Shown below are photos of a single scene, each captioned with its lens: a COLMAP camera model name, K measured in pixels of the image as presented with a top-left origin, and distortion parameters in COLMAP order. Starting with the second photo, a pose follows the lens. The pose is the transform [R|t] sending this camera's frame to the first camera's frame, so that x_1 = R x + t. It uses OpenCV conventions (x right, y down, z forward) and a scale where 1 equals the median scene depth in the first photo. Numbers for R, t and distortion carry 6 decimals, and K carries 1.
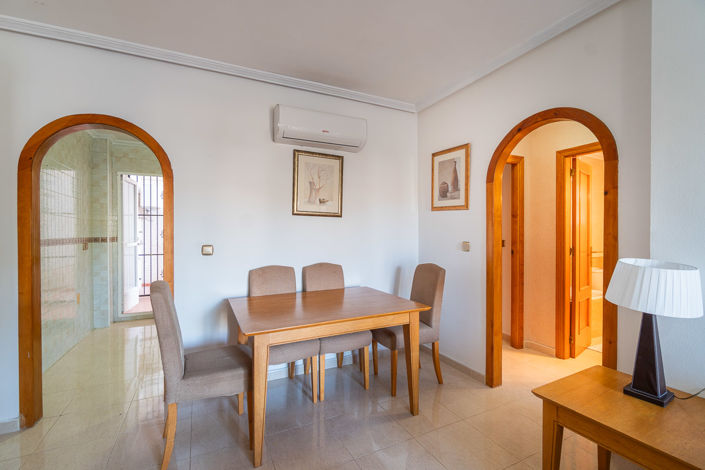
lens RADIAL K [[295.1, 0, 349.5], [0, 295.1, 240.2], [0, 0, 1]] dist [-0.000397, -0.000095]
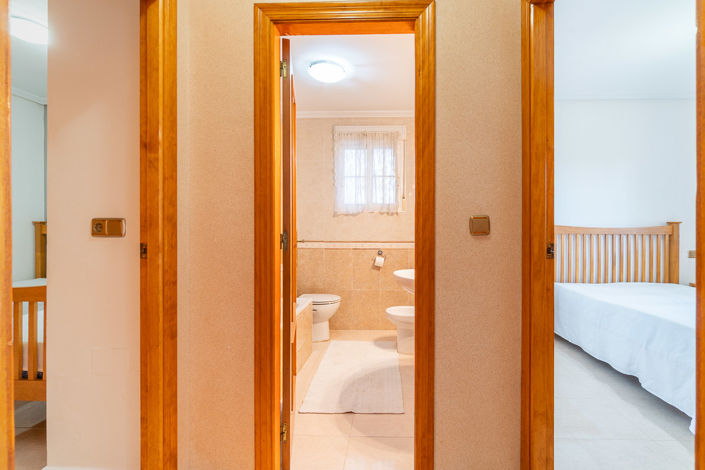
lens RADIAL K [[295.1, 0, 363.9], [0, 295.1, 225.4], [0, 0, 1]] dist [-0.000397, -0.000095]
pose [[0.479795, -0.001478, 0.877379, 0.446431], [0.004513, 0.999990, -0.000783, 0.015997], [-0.877369, 0.004335, 0.479796, 0.726992]]
